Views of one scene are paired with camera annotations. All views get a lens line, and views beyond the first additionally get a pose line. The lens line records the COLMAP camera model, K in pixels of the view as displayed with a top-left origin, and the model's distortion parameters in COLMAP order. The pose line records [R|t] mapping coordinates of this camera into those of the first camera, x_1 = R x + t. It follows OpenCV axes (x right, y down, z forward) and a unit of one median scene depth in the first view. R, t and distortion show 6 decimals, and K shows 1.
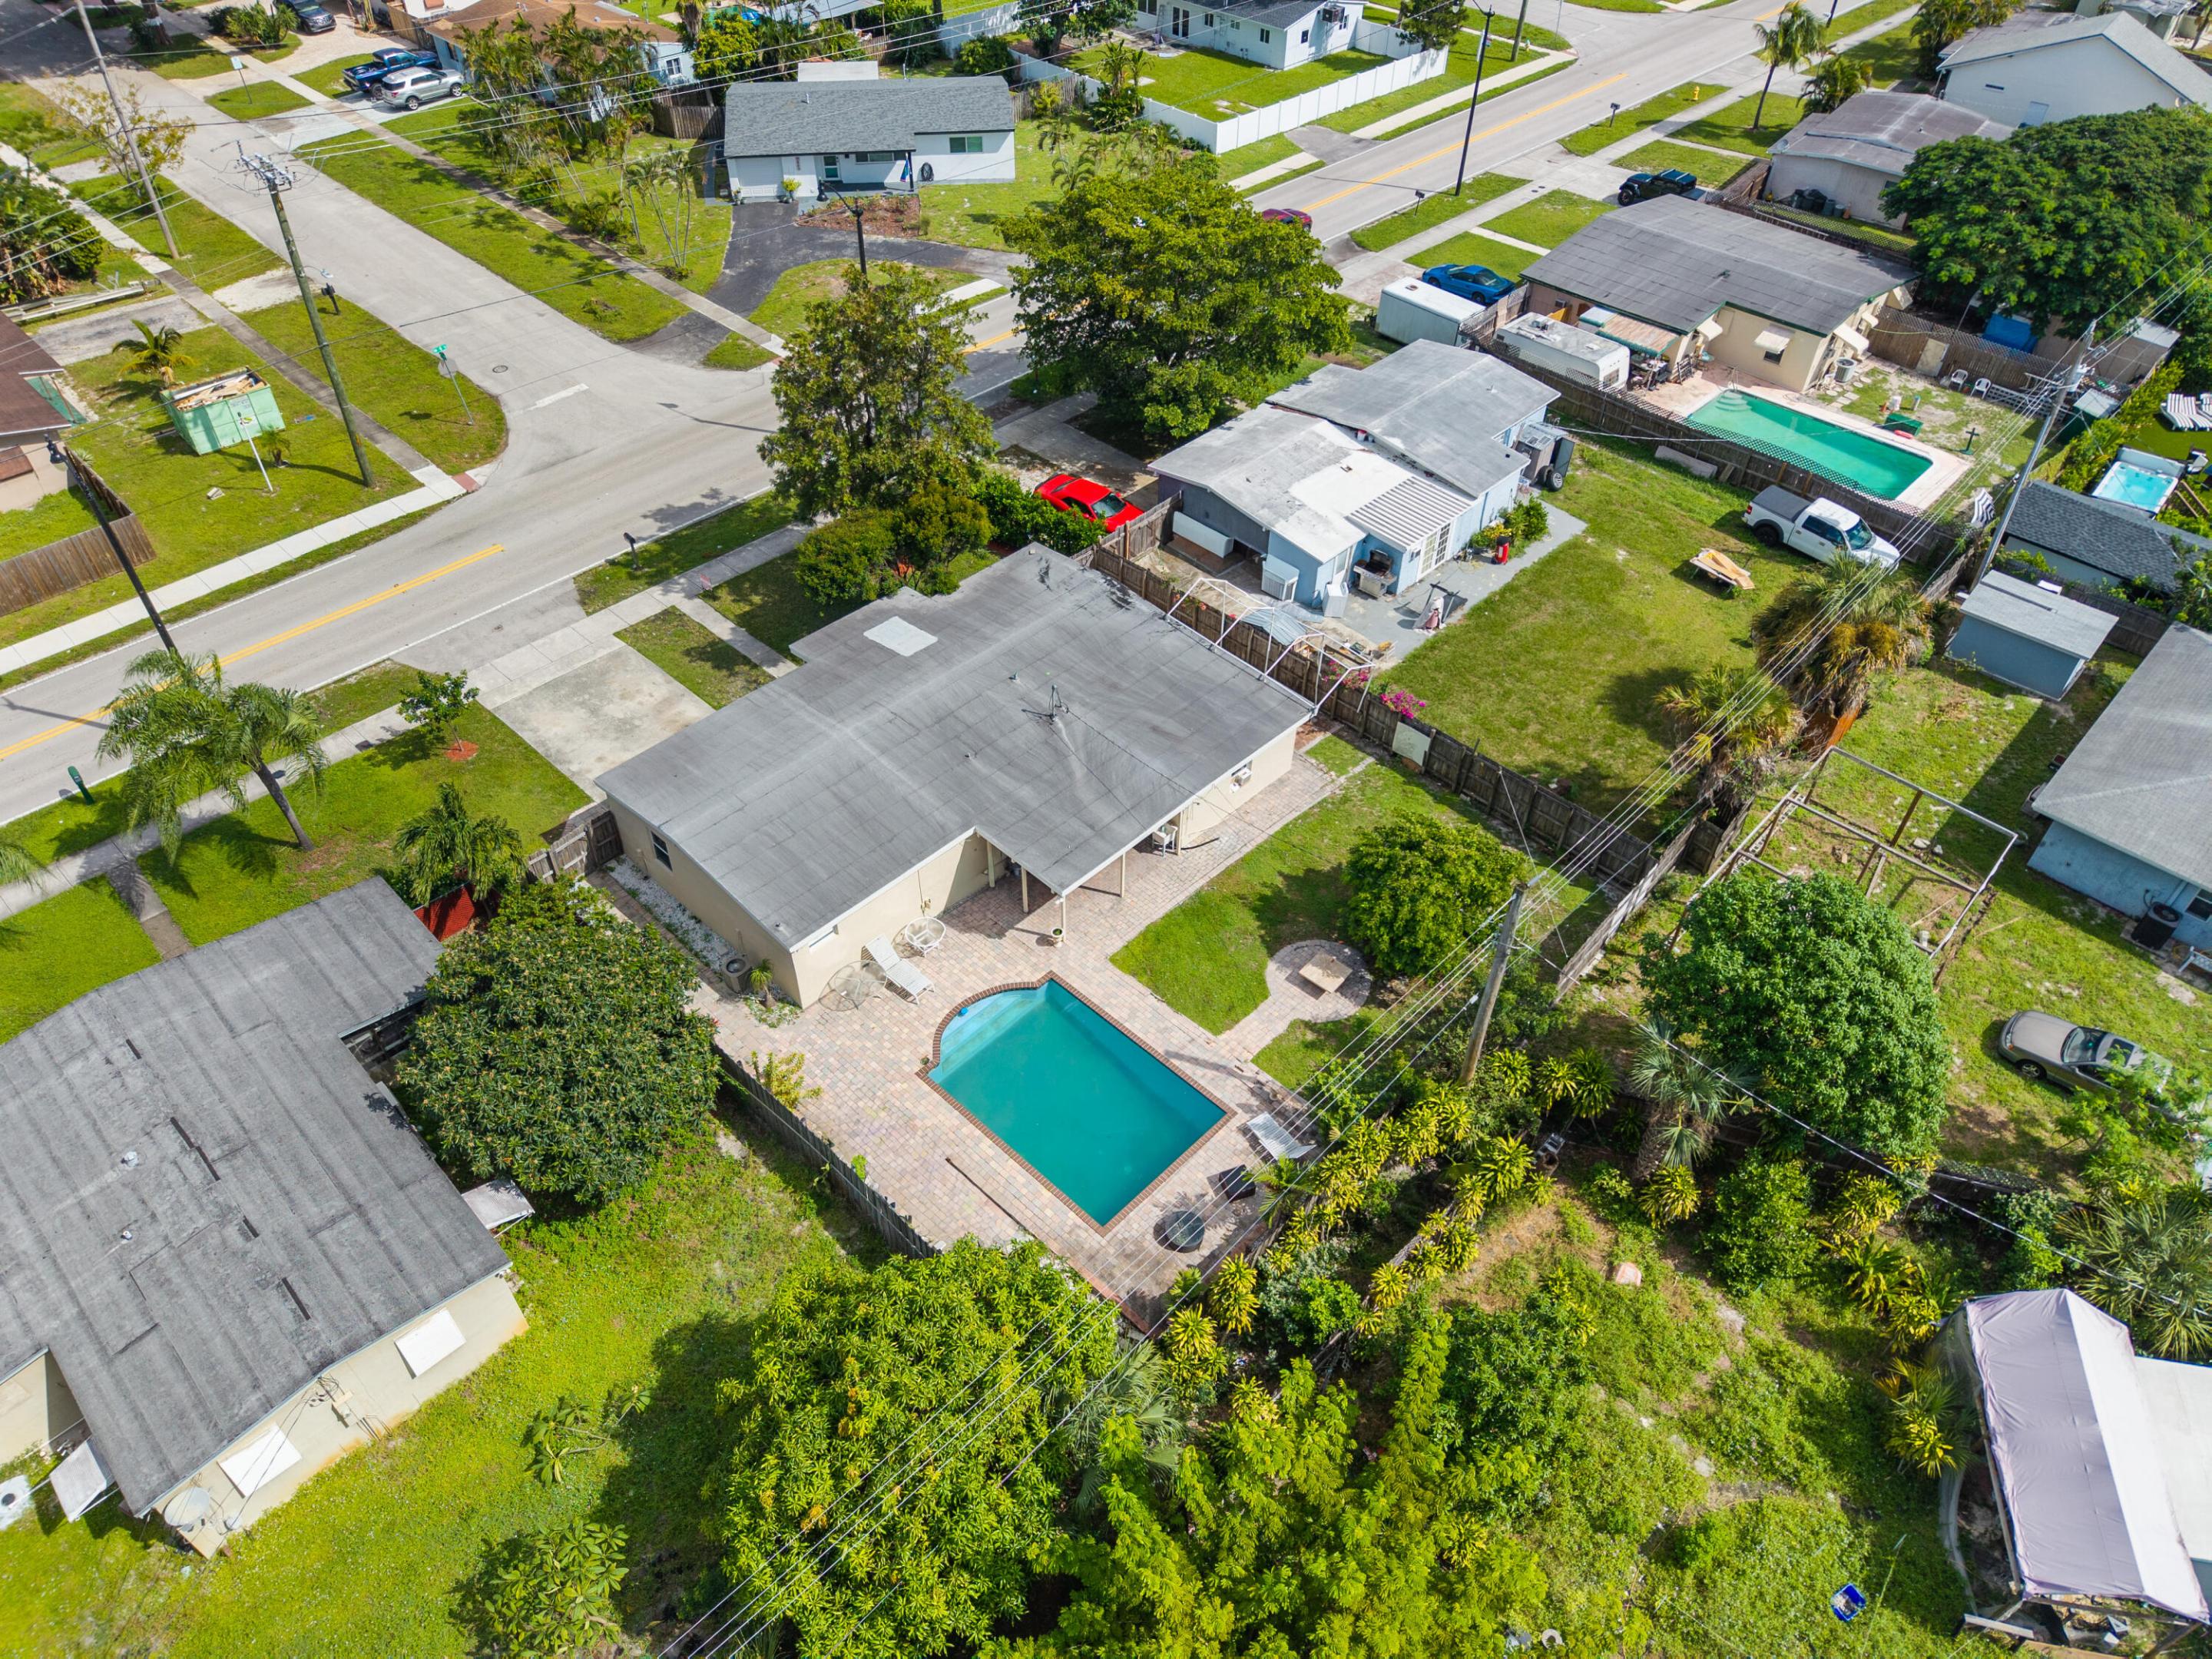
lens RADIAL K [[1481.7, 0, 1109.4], [0, 1481.7, 834.4], [0, 0, 1]] dist [0.017599, -0.014408]
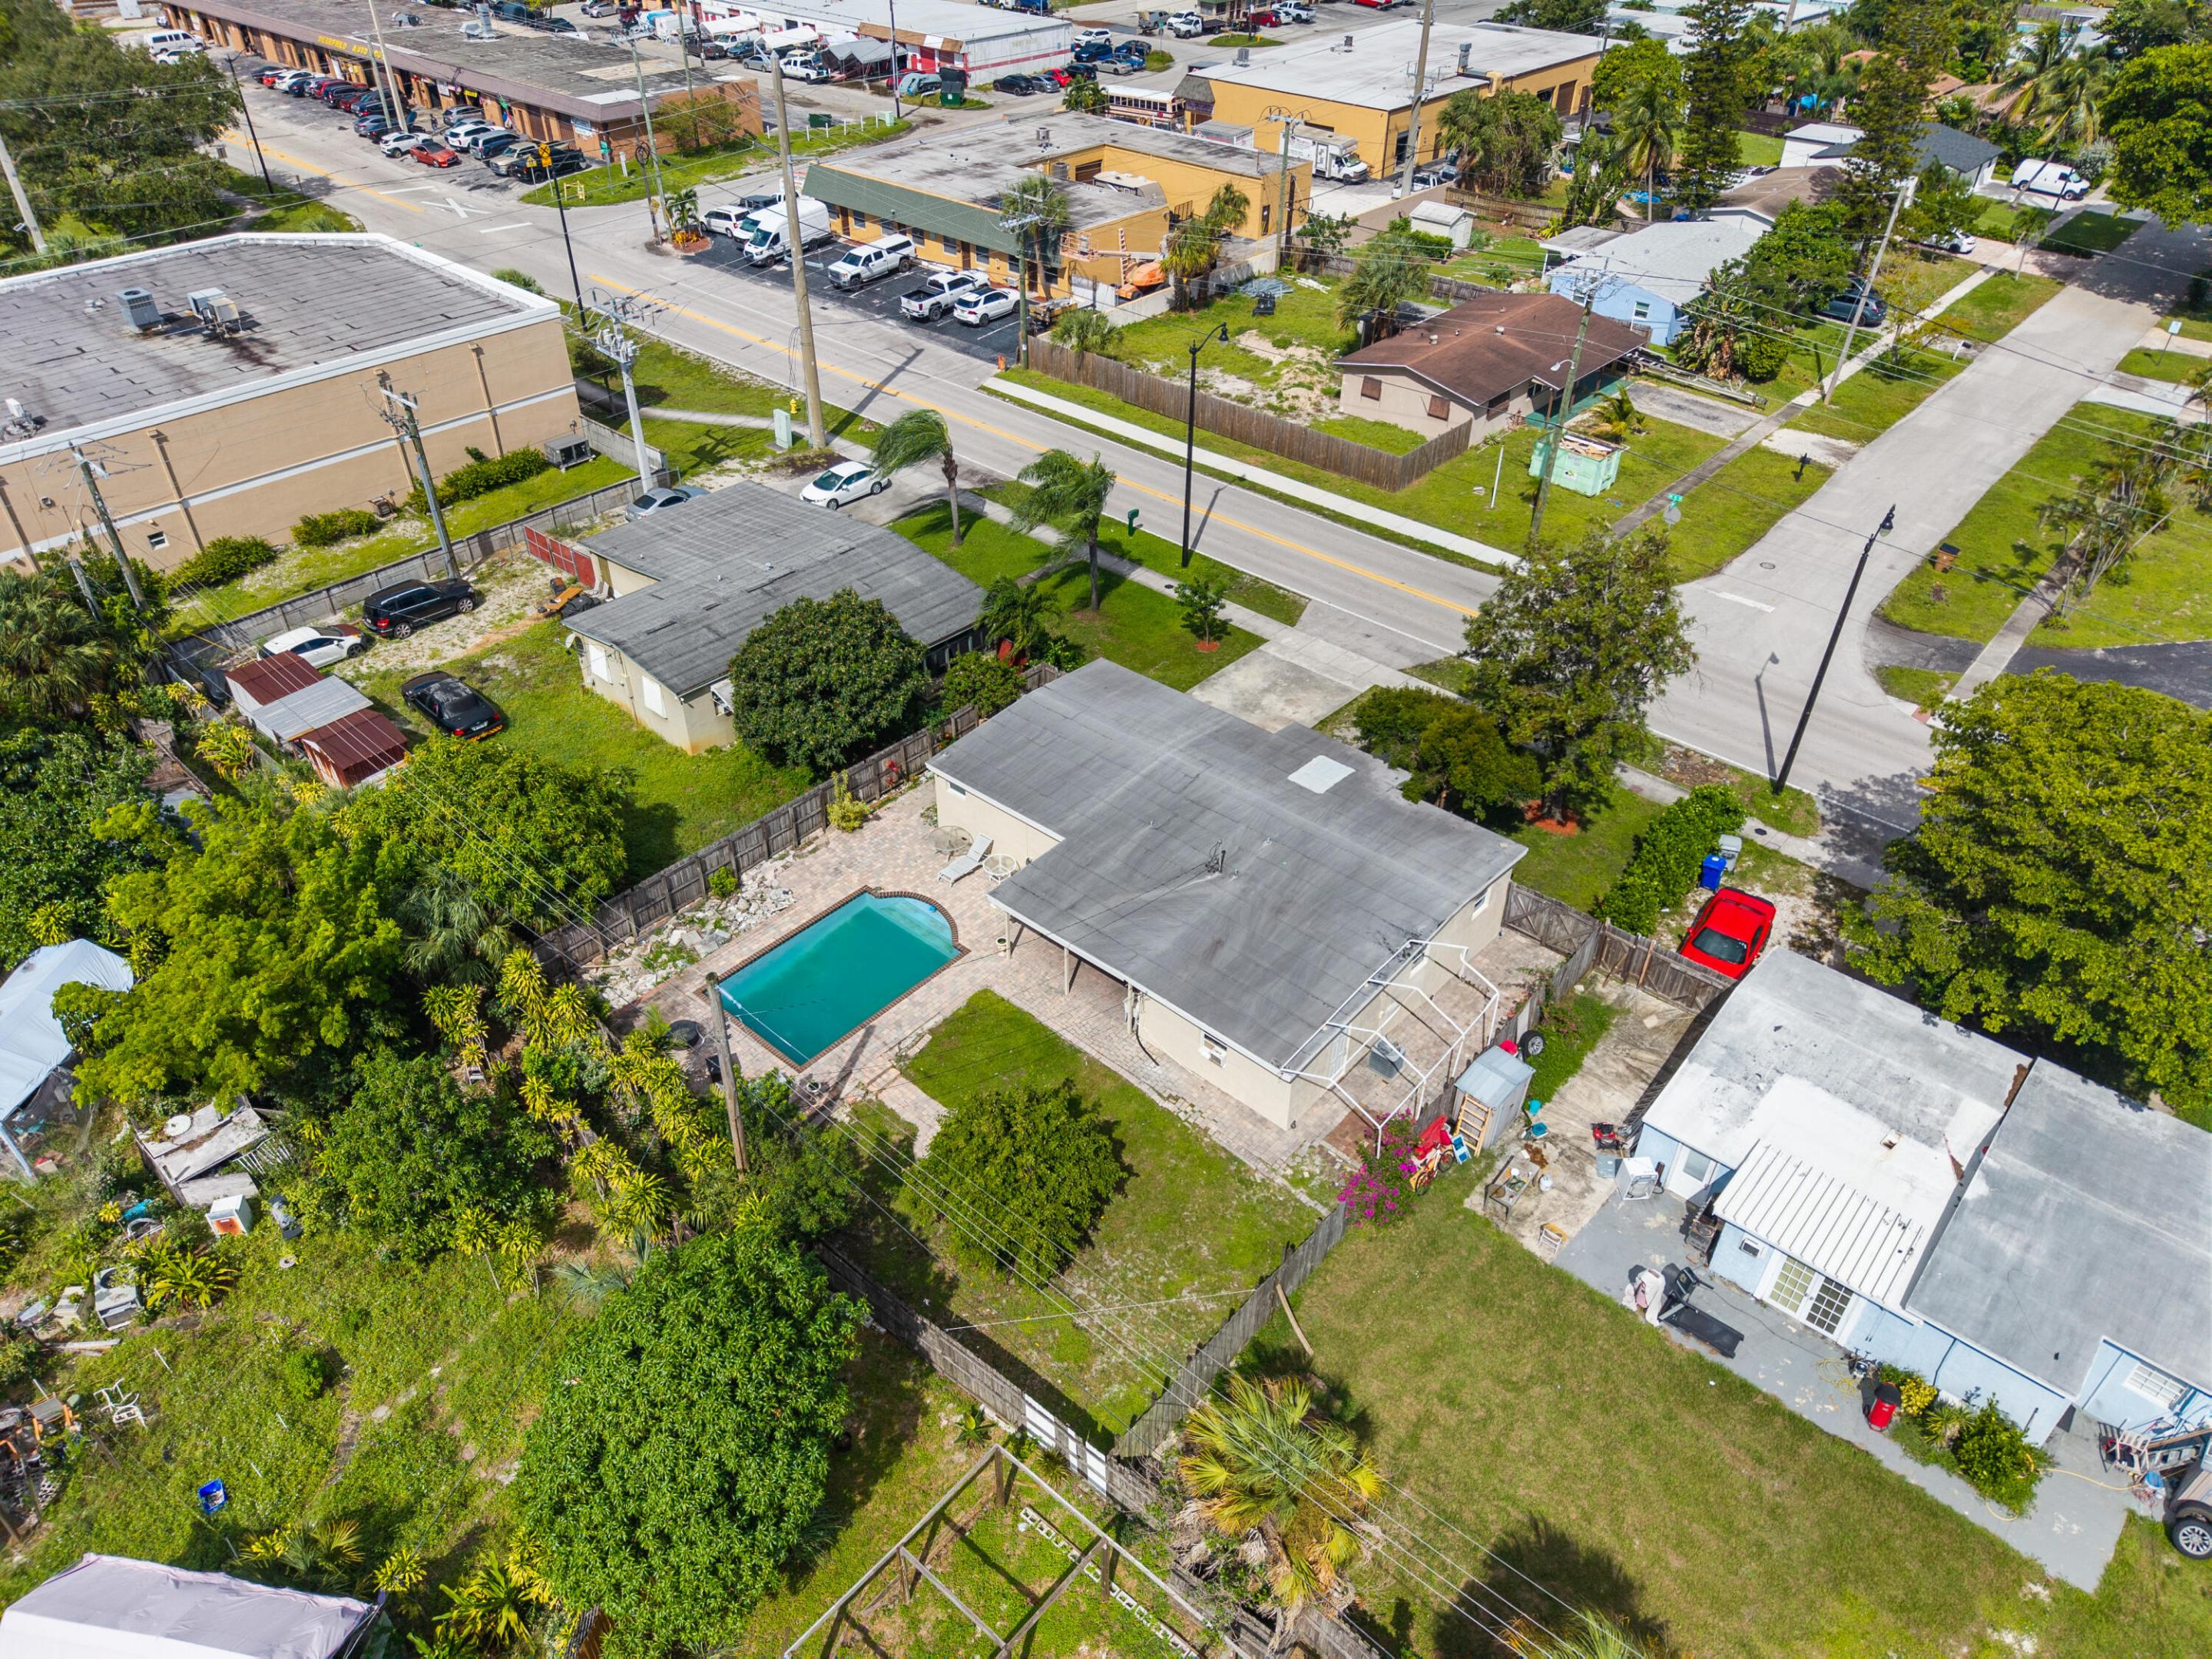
lens RADIAL K [[1481.7, 0, 1109.4], [0, 1481.7, 834.4], [0, 0, 1]] dist [0.017599, -0.014408]
pose [[0.049995, 0.594170, -0.802784, 0.563647], [-0.698003, 0.595690, 0.397423, -0.332958], [0.714348, 0.540477, 0.444514, 0.366832]]
